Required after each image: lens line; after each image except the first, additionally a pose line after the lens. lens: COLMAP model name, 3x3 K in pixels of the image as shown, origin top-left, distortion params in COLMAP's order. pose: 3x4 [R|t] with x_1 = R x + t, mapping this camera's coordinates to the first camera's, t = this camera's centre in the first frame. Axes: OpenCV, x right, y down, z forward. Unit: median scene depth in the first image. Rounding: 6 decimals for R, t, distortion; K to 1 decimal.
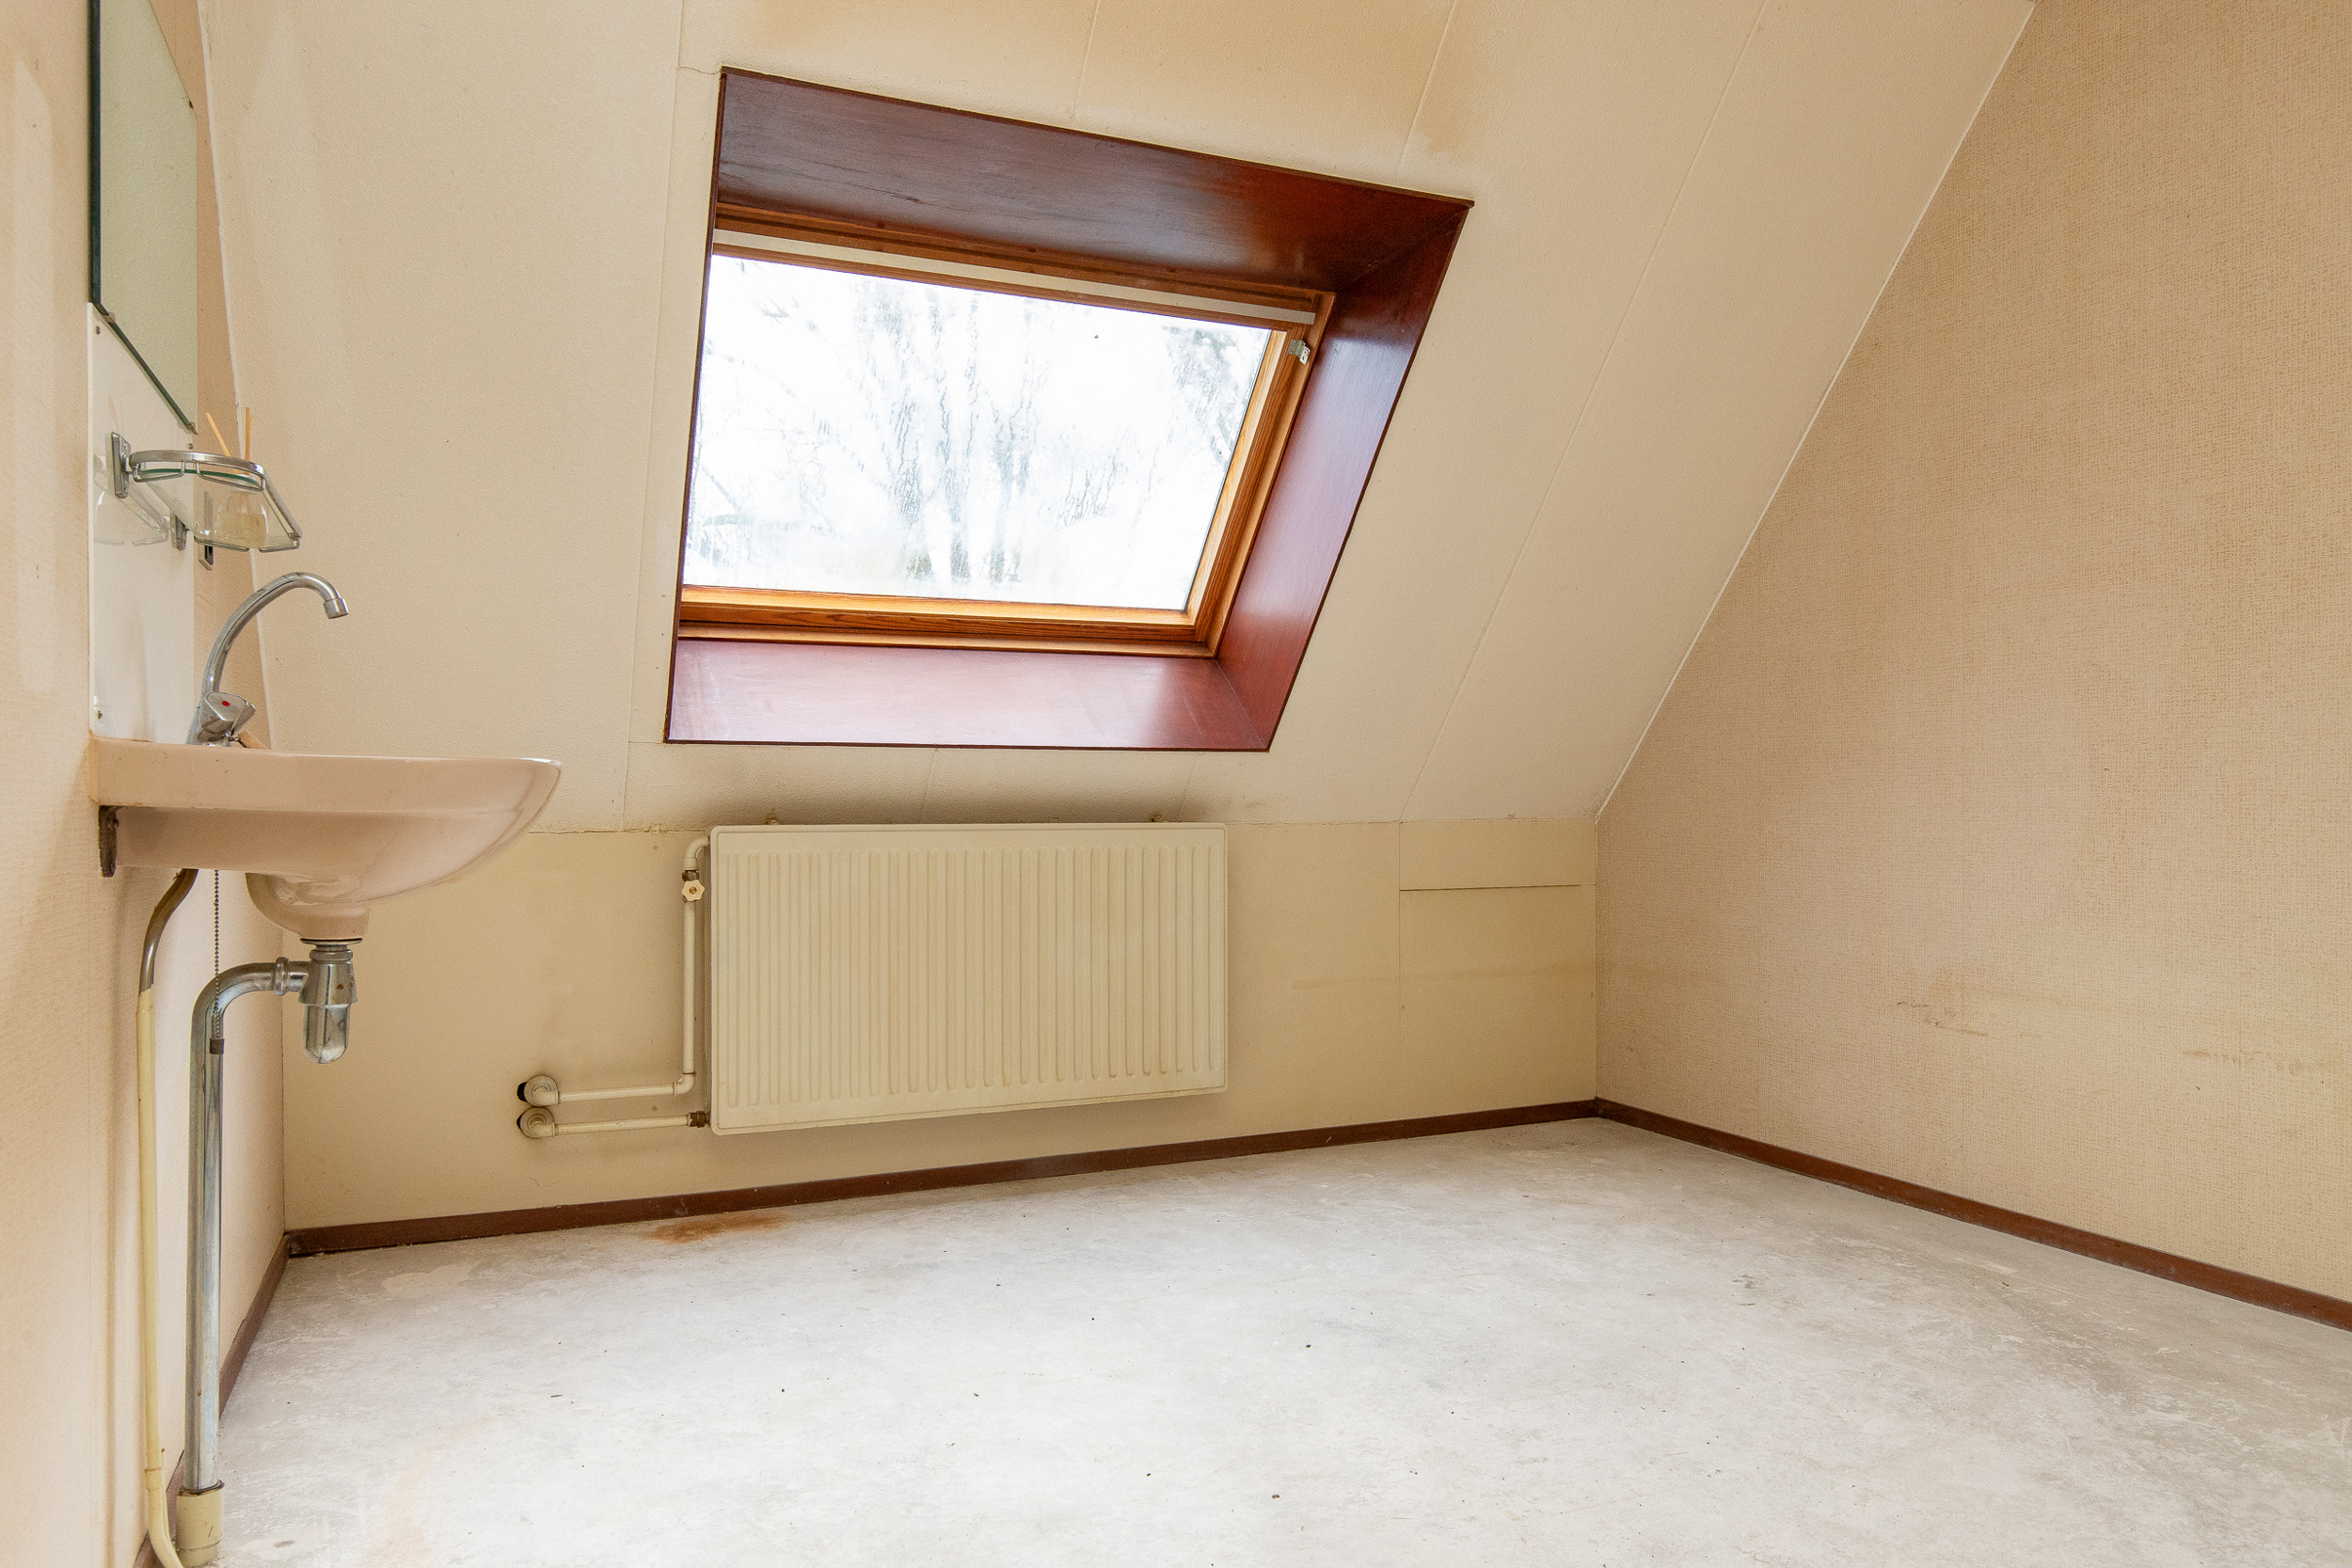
lens RADIAL K [[1567.0, 0, 1175.3], [0, 1567.0, 798.1], [0, 0, 1]] dist [-0.002471, -0.000175]
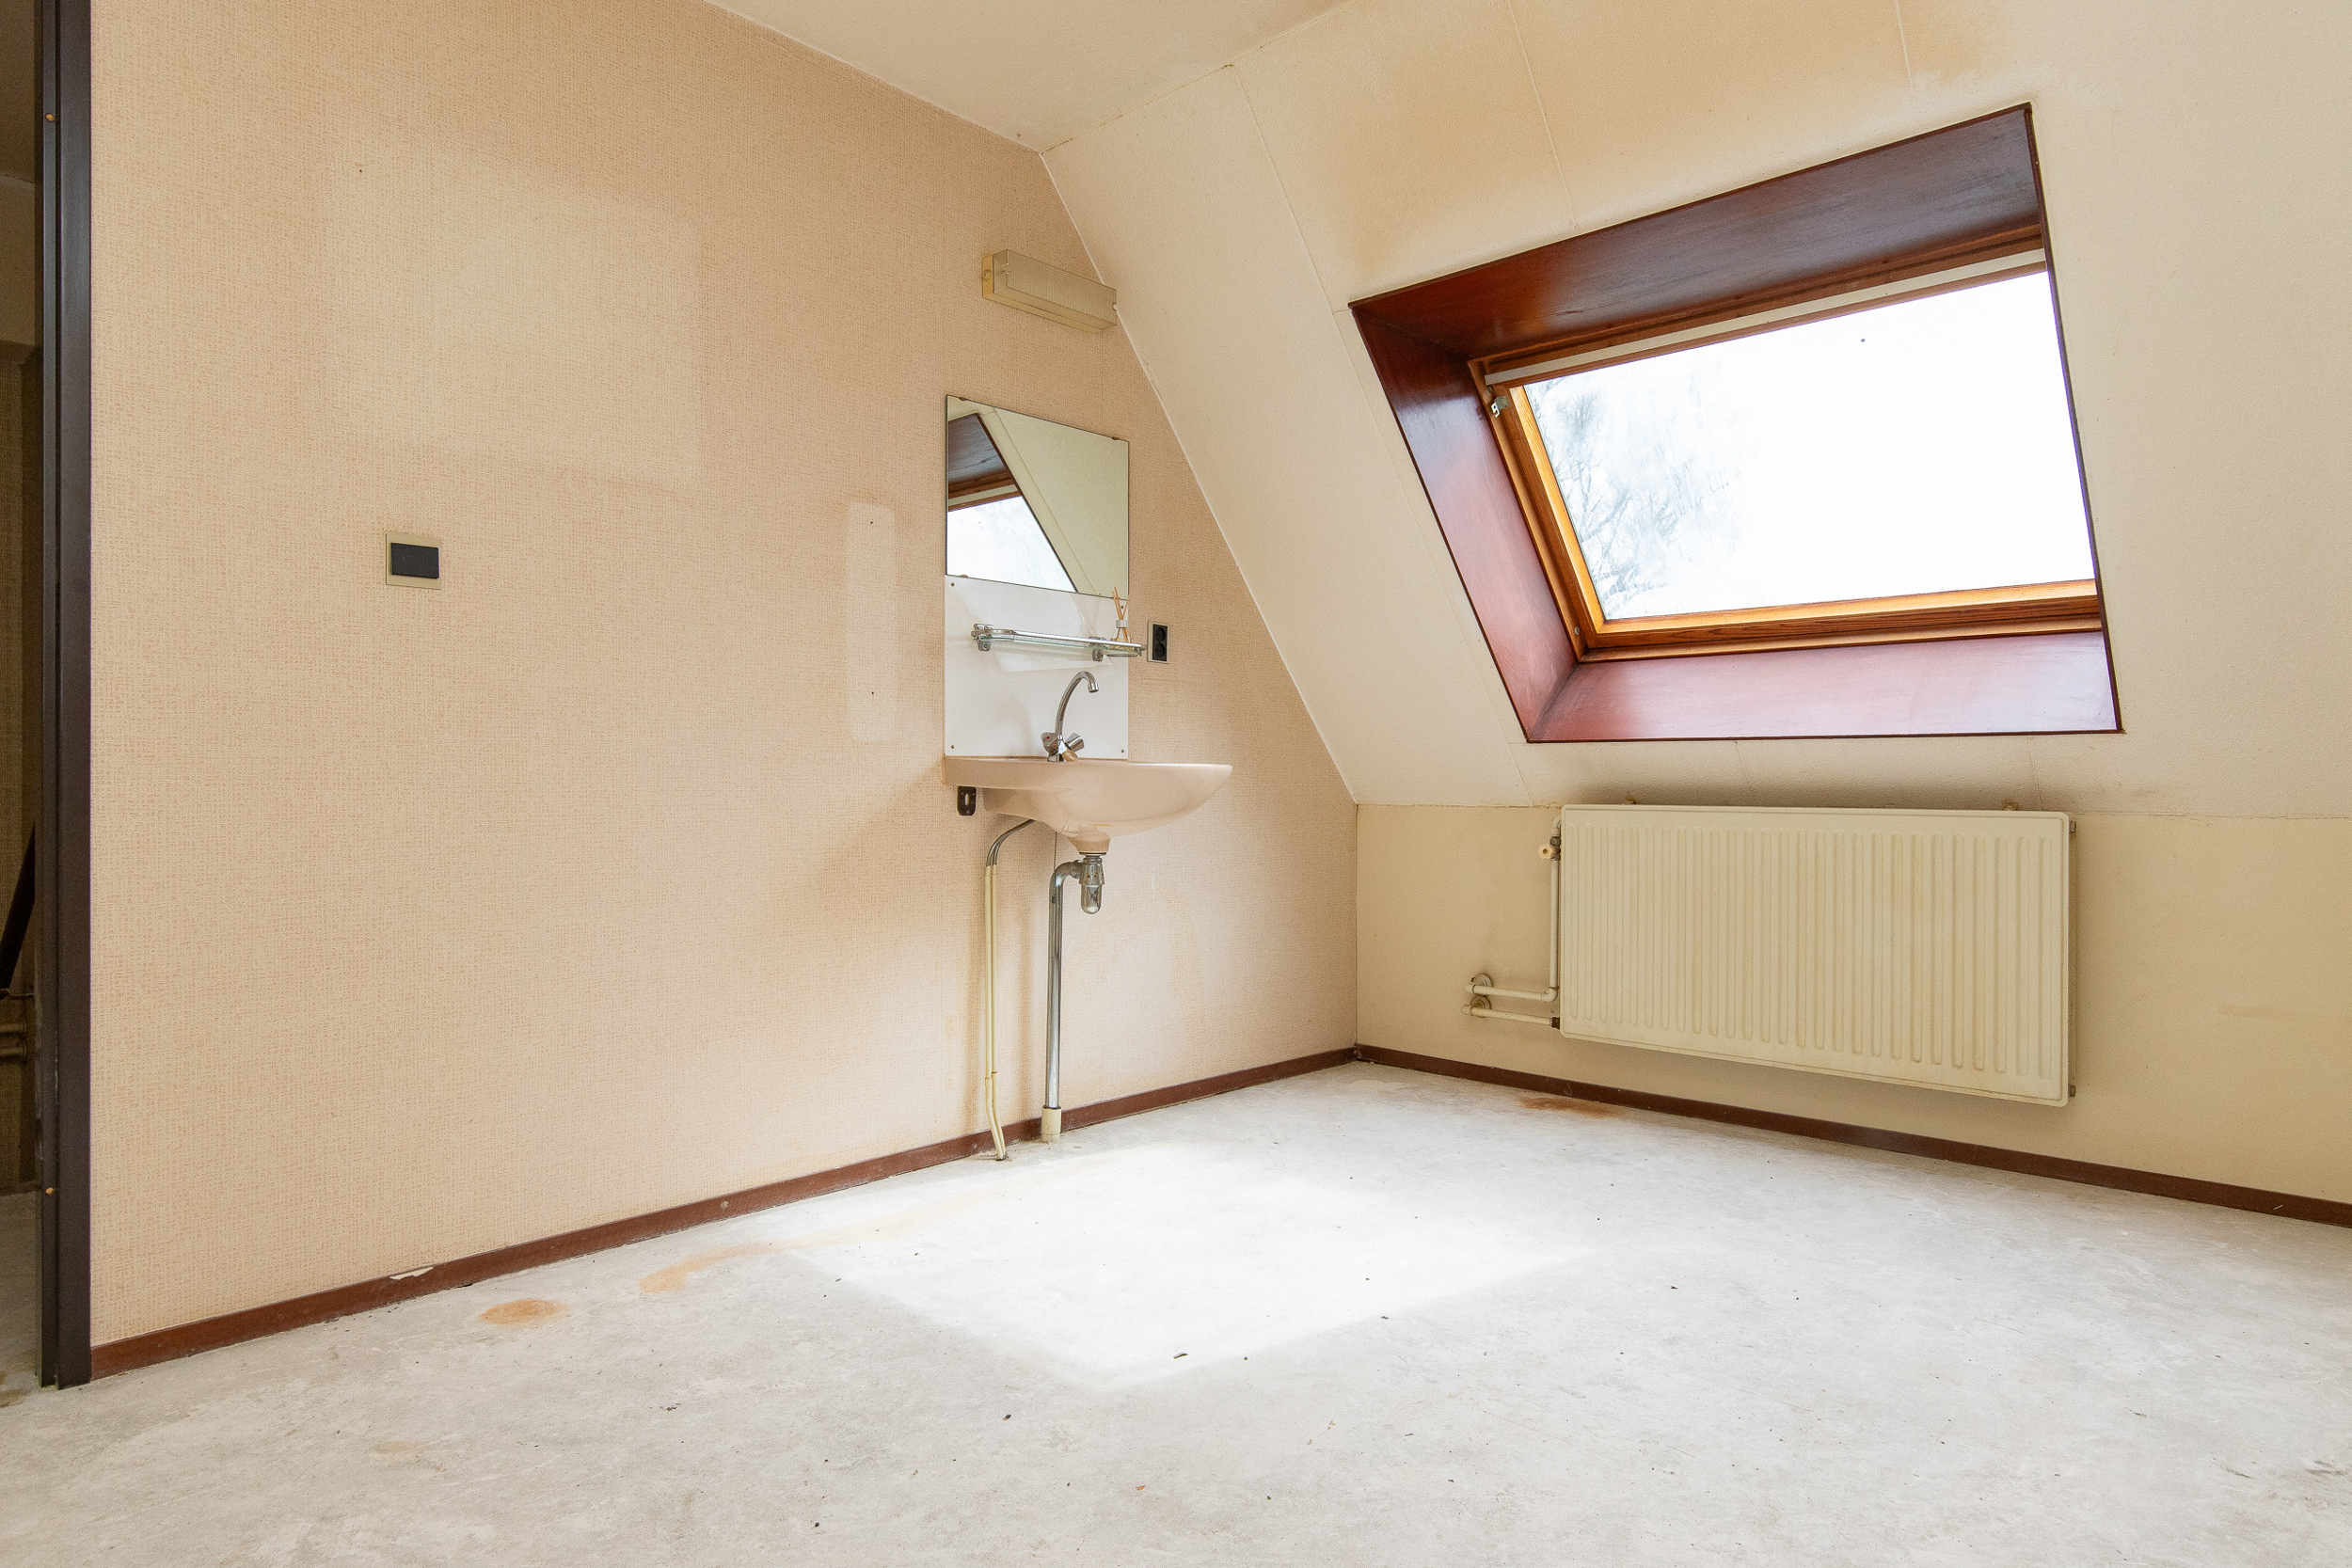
lens RADIAL K [[1369.9, 0, 1176.0], [0, 1369.9, 784.0], [0, 0, 1]] dist [-0.003336, 0.000858]
pose [[0.385536, 0.002750, -0.922689, 0.656692], [-0.003035, 0.999994, 0.001712, -0.000846], [0.922688, 0.002140, 0.385542, 0.248201]]
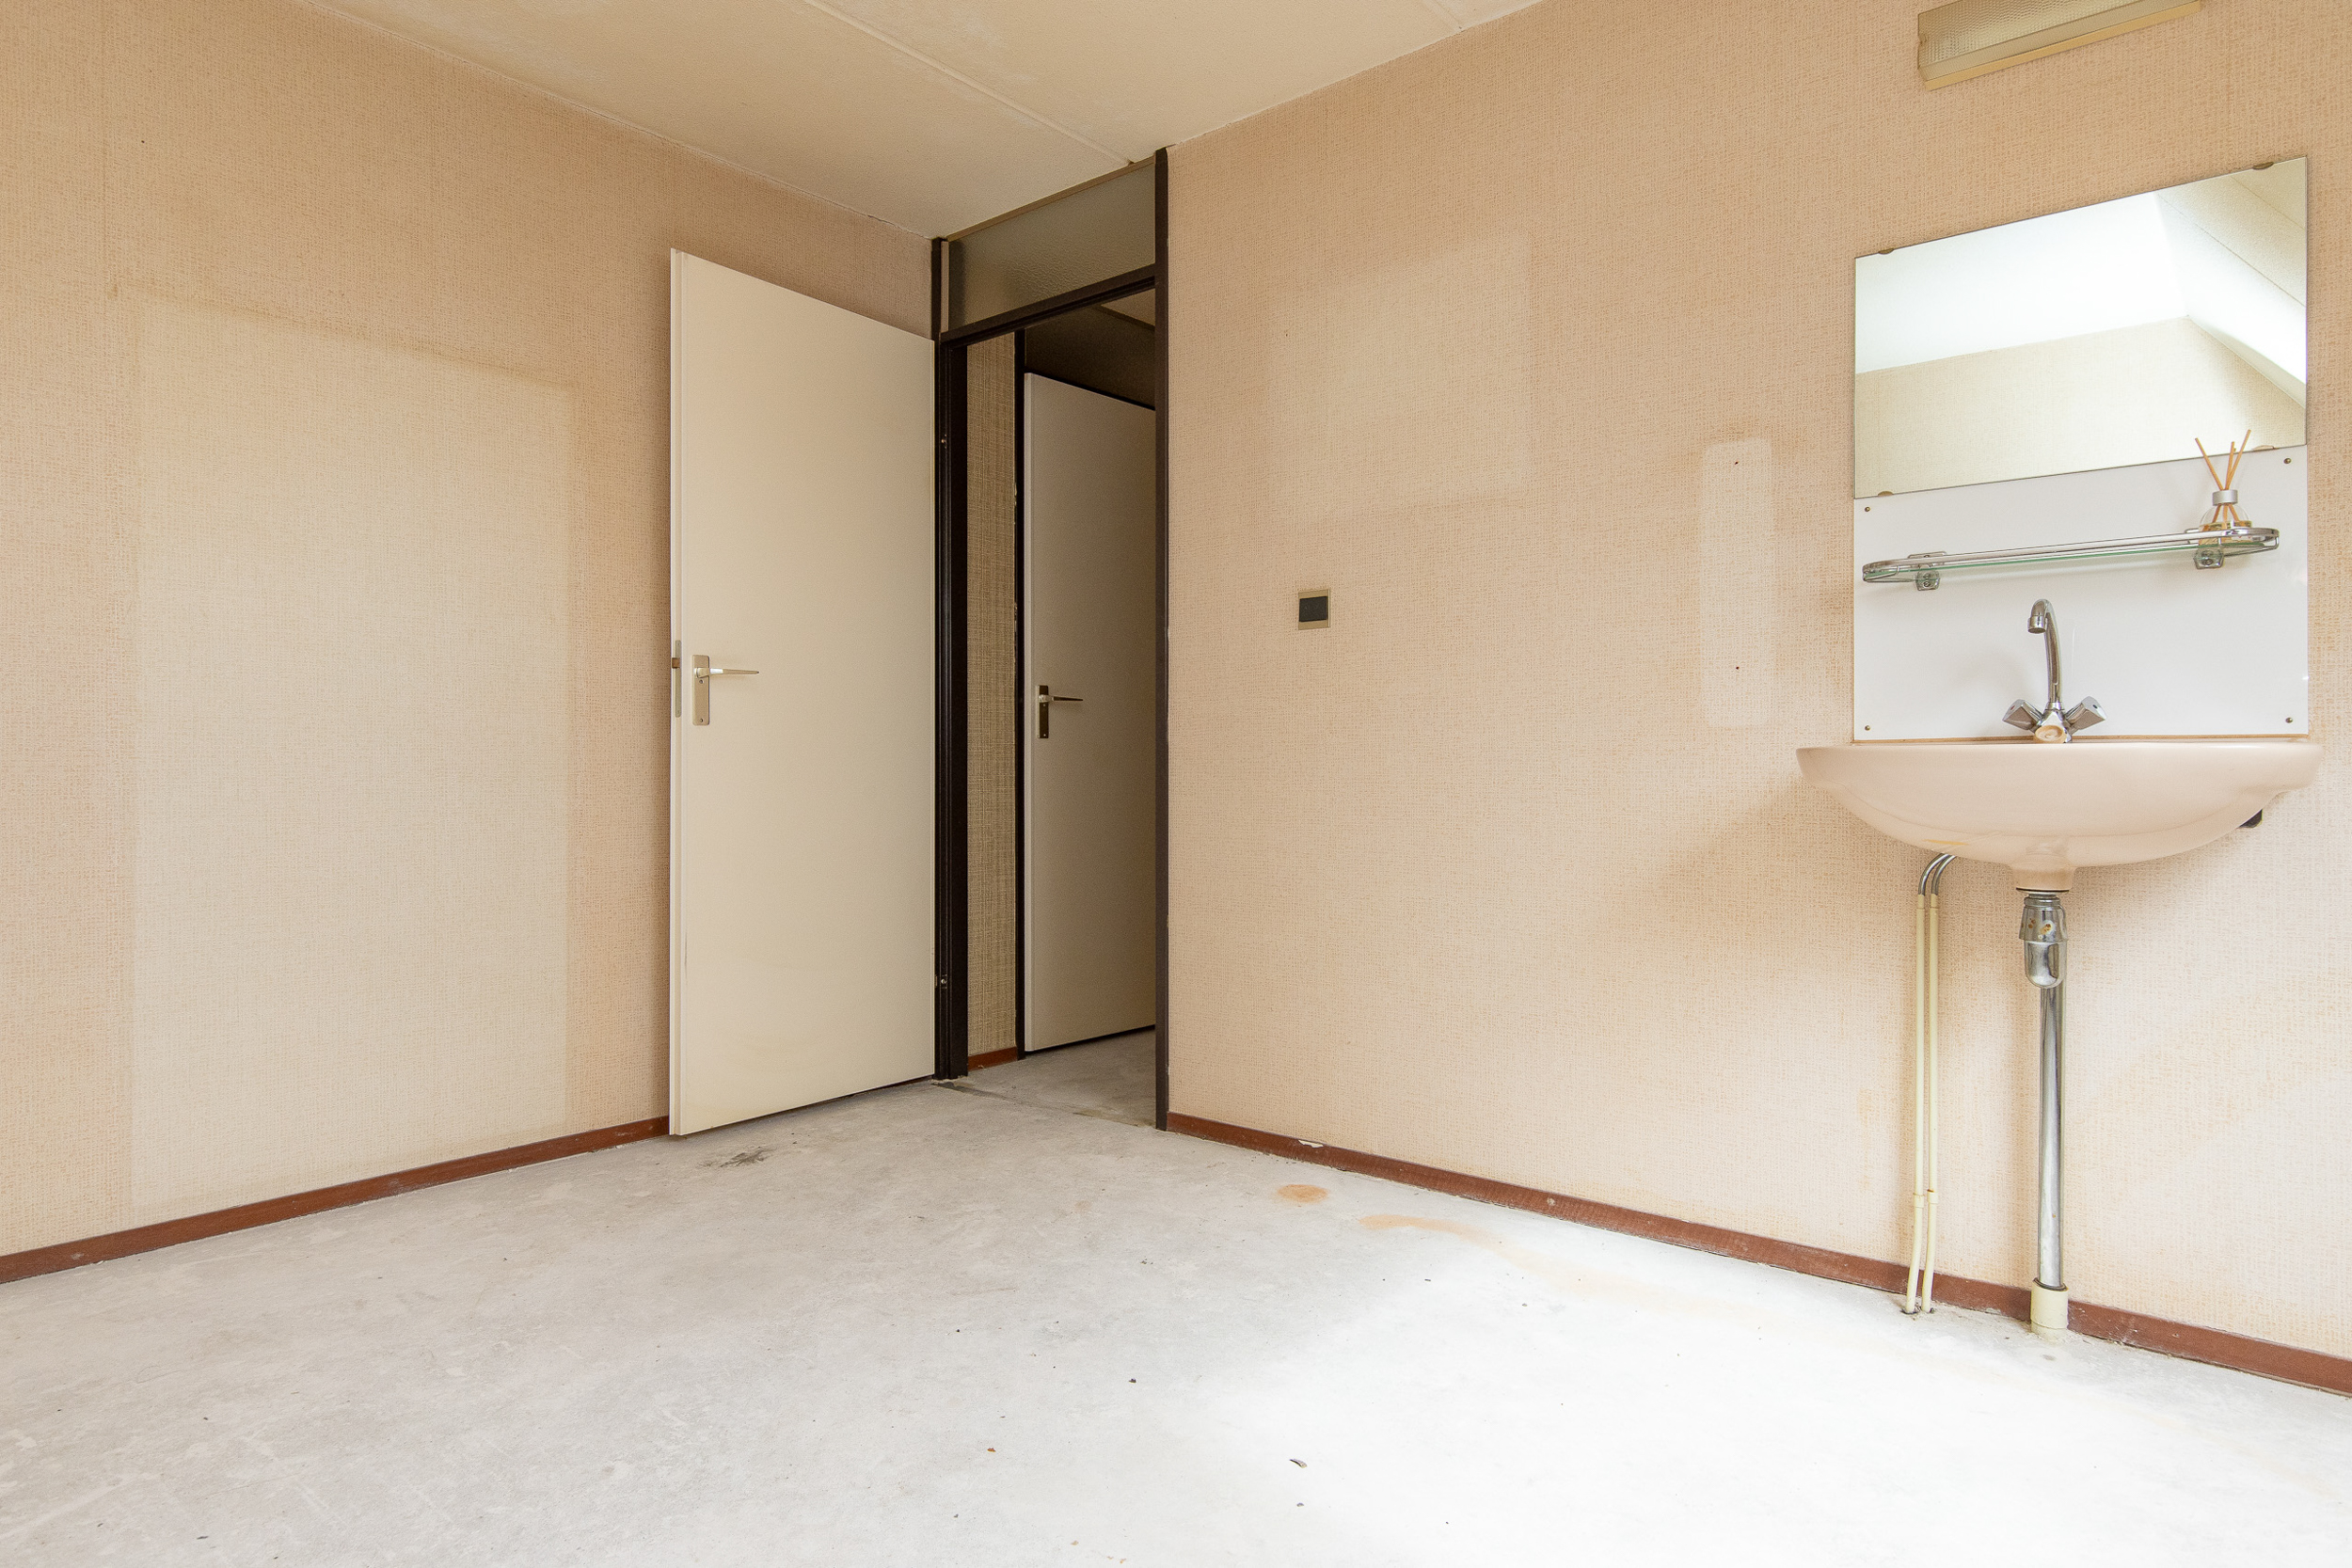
lens RADIAL K [[1343.6, 0, 1175.3], [0, 1343.6, 771.1], [0, 0, 1]] dist [0.003251, 0.000345]
pose [[-0.902905, -0.000307, -0.429839, 0.322354], [-0.000560, 1.000000, 0.000462, -0.002593], [0.429839, 0.000658, -0.902905, 0.980067]]
